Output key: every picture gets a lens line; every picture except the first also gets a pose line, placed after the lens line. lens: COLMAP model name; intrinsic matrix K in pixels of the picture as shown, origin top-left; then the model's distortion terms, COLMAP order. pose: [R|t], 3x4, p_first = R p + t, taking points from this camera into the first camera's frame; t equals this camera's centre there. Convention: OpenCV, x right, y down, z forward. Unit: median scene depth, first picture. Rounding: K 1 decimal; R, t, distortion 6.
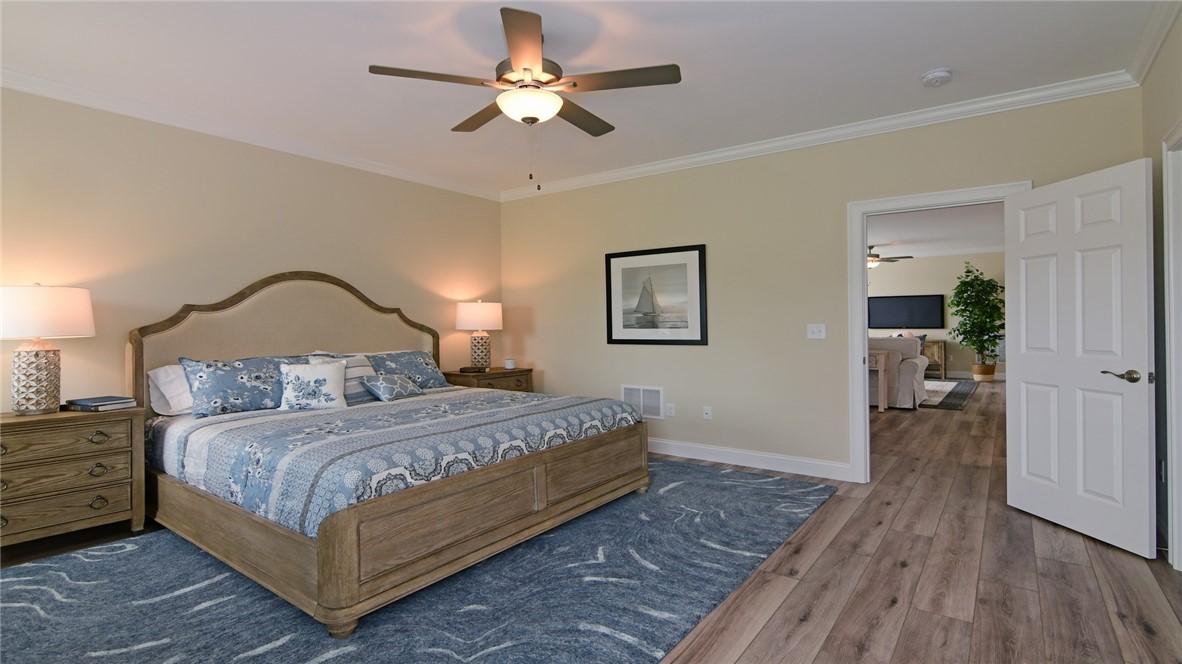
lens RADIAL K [[580.9, 0, 588.3], [0, 580.9, 324.9], [0, 0, 1]] dist [0.000676, -0.000173]
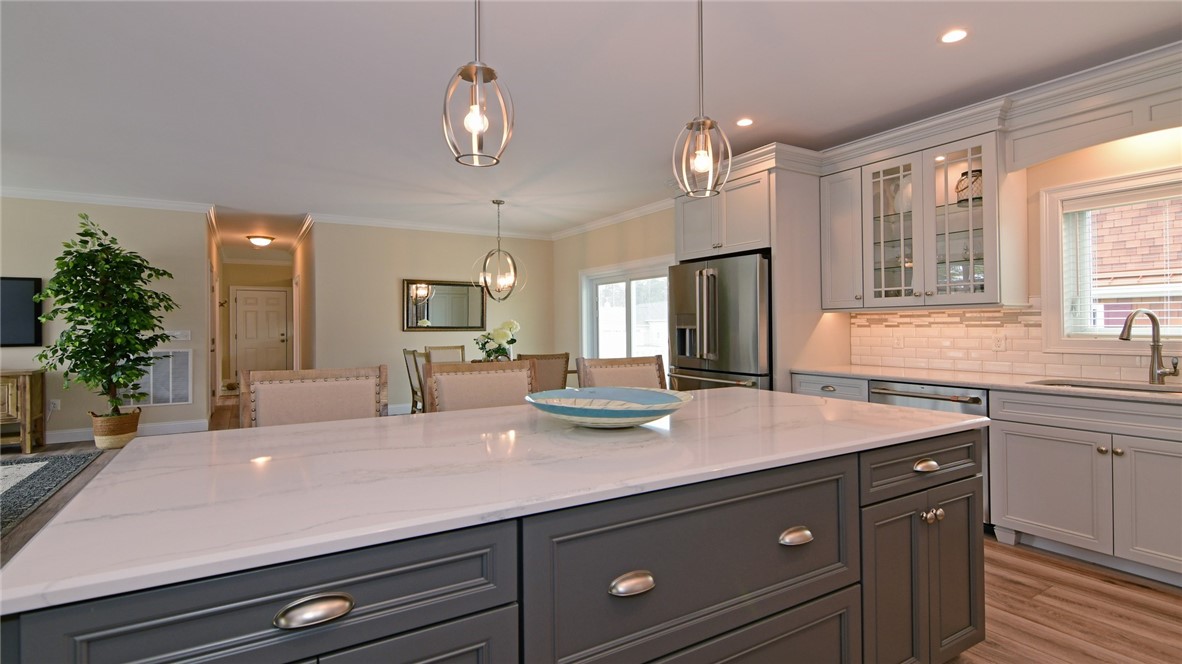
lens RADIAL K [[580.9, 0, 588.3], [0, 580.9, 324.9], [0, 0, 1]] dist [0.000676, -0.000173]
pose [[0.371419, 0.007946, 0.928432, 0.349566], [0.005896, 0.999923, -0.010917, -0.003926], [-0.928447, 0.009529, 0.371343, 0.408541]]
